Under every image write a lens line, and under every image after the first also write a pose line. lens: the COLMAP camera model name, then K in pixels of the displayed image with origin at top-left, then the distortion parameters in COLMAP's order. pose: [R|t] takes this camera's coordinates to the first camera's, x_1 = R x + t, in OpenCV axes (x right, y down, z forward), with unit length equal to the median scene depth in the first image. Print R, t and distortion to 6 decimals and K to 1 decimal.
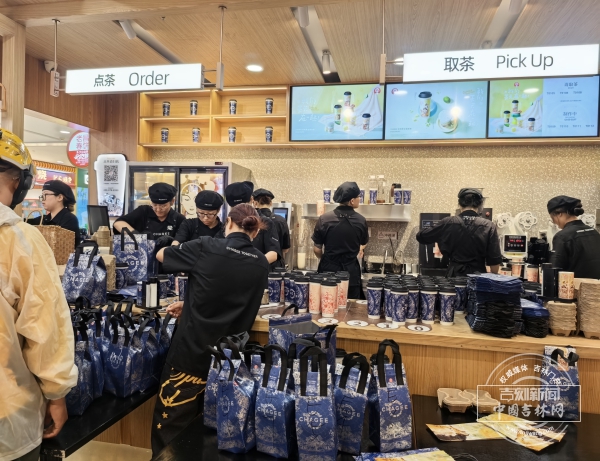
lens RADIAL K [[428.5, 0, 300.0], [0, 428.5, 230.5], [0, 0, 1]] dist [0.007957, -0.002375]
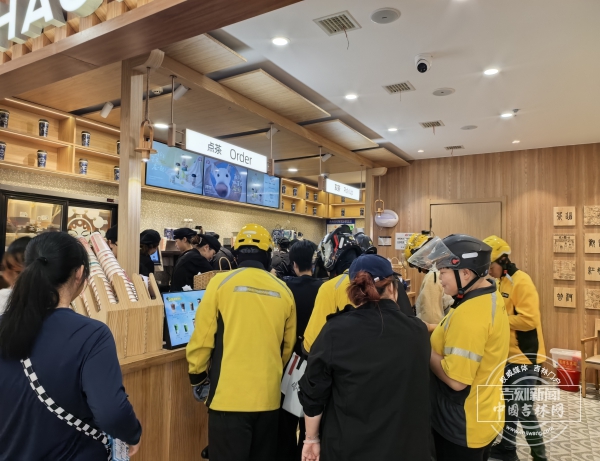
lens RADIAL K [[428.5, 0, 300.0], [0, 428.5, 230.5], [0, 0, 1]] dist [0.007957, -0.002375]
pose [[0.326921, 0.030054, 0.944574, -0.977945], [0.008433, 0.999362, -0.034716, -0.044425], [-0.945014, 0.019315, 0.326459, 0.238505]]
